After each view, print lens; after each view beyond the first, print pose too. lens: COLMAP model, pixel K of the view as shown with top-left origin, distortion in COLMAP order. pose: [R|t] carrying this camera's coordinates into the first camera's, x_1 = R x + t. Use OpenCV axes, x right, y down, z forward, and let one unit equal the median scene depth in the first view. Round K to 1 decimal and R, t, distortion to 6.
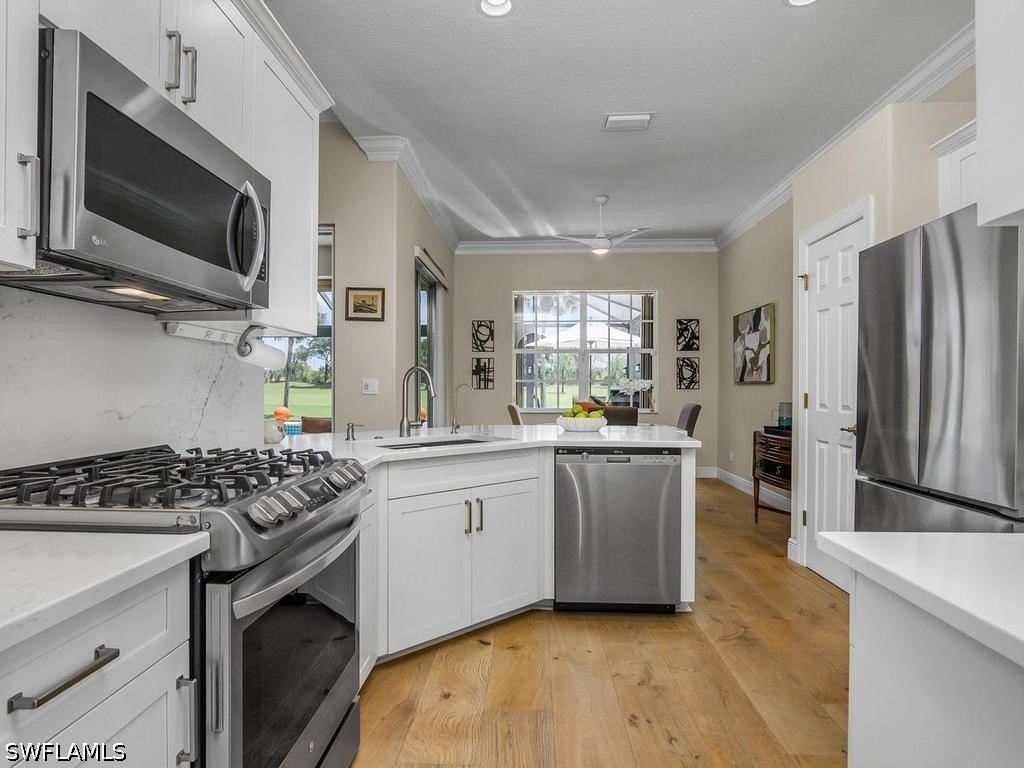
lens RADIAL K [[568.3, 0, 505.4], [0, 568.3, 388.9], [0, 0, 1]] dist [-0.021410, -0.000347]
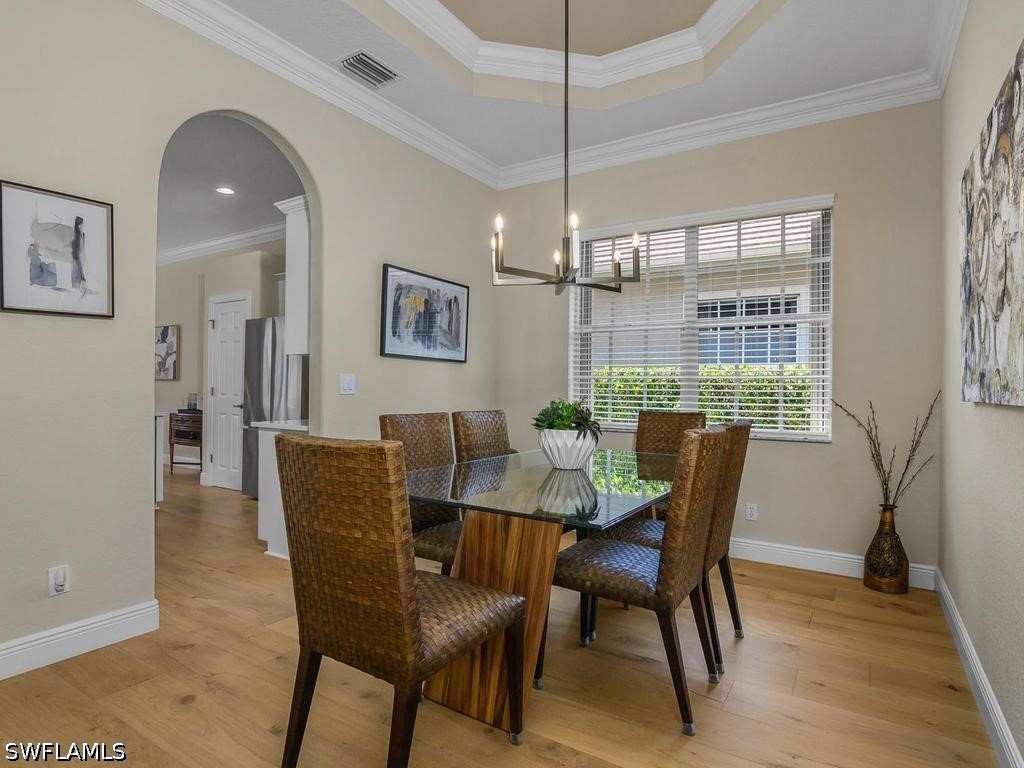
lens RADIAL K [[568.3, 0, 505.4], [0, 568.3, 388.9], [0, 0, 1]] dist [-0.021410, -0.000347]
pose [[0.503311, 0.002381, 0.864102, -0.347069], [-0.009100, 0.999955, 0.002545, -0.000094], [-0.864057, -0.009144, 0.503310, -0.442951]]
